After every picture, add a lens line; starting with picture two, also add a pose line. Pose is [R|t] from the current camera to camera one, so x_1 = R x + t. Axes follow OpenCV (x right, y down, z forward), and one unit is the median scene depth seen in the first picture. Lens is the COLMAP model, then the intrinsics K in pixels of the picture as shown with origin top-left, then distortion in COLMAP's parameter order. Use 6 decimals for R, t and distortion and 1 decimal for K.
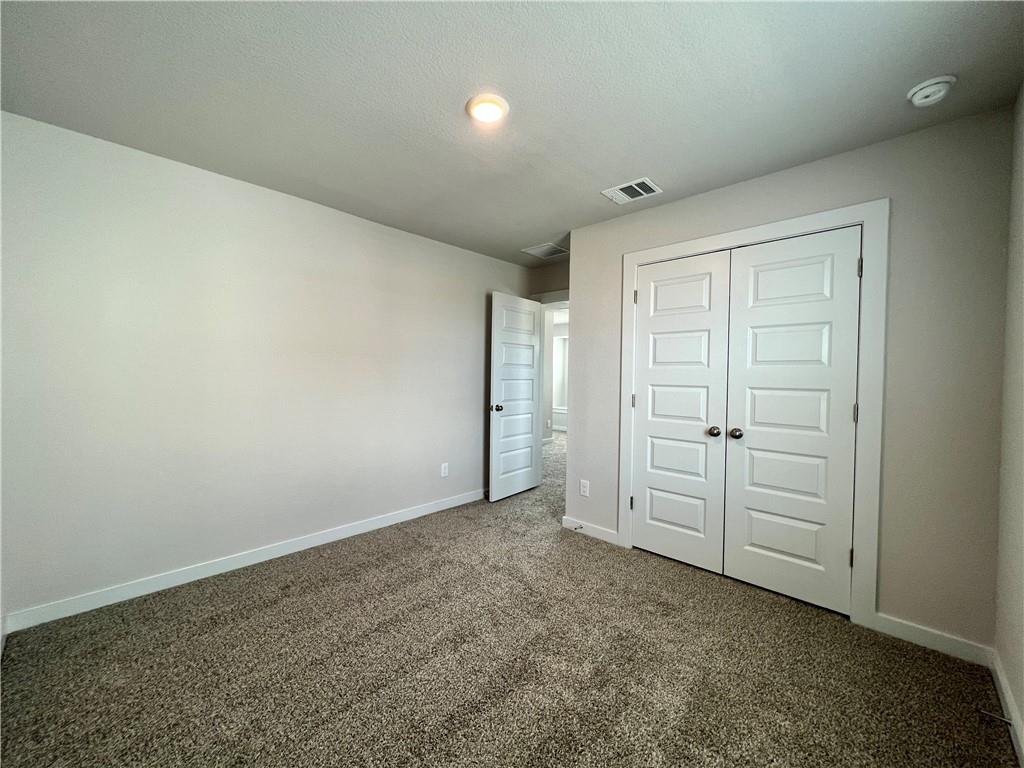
lens RADIAL K [[410.1, 0, 513.3], [0, 410.1, 379.9], [0, 0, 1]] dist [-0.001173, 0.000820]
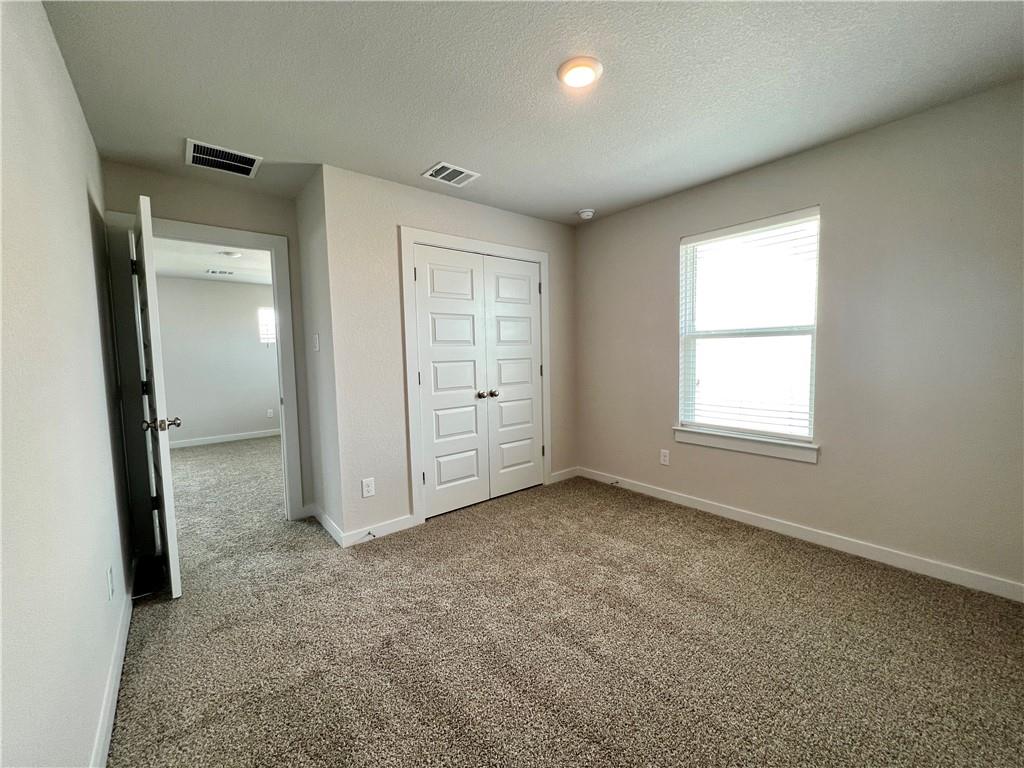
lens RADIAL K [[410.1, 0, 504.4], [0, 410.1, 381.7], [0, 0, 1]] dist [-0.001173, 0.000820]
pose [[0.129381, -0.086936, 0.987777, -0.759639], [0.041364, 0.995755, 0.082220, -0.018187], [-0.990732, 0.030221, 0.132428, 0.738360]]
